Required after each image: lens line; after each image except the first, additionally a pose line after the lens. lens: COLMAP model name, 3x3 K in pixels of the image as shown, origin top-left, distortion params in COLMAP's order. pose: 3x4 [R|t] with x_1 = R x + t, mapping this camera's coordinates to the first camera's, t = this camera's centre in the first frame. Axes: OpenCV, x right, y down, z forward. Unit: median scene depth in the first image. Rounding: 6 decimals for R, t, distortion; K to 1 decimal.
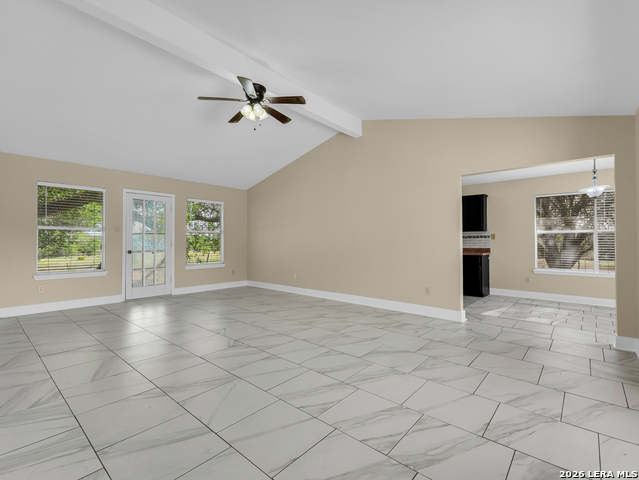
lens RADIAL K [[300.3, 0, 314.1], [0, 300.3, 238.8], [0, 0, 1]] dist [0.035668, -0.016539]
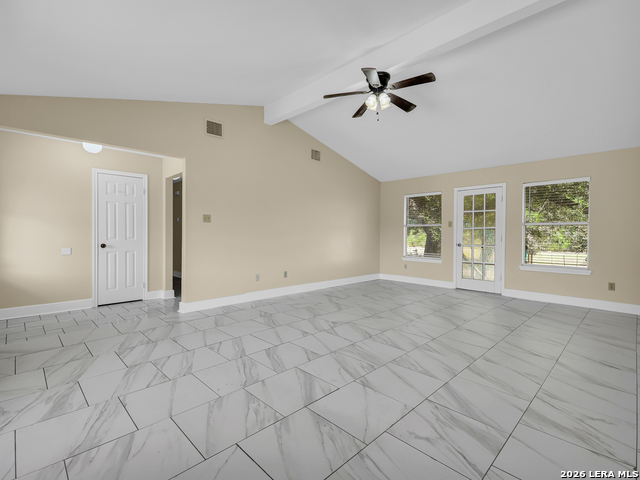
lens RADIAL K [[301.7, 0, 320.0], [0, 301.7, 240.0], [0, 0, 1]] dist [0.031705, -0.012114]
pose [[-0.058571, 0.018876, -0.998105, 0.931898], [0.001144, 0.999822, 0.018841, 0.006816], [0.998283, -0.000038, -0.058582, 1.025649]]
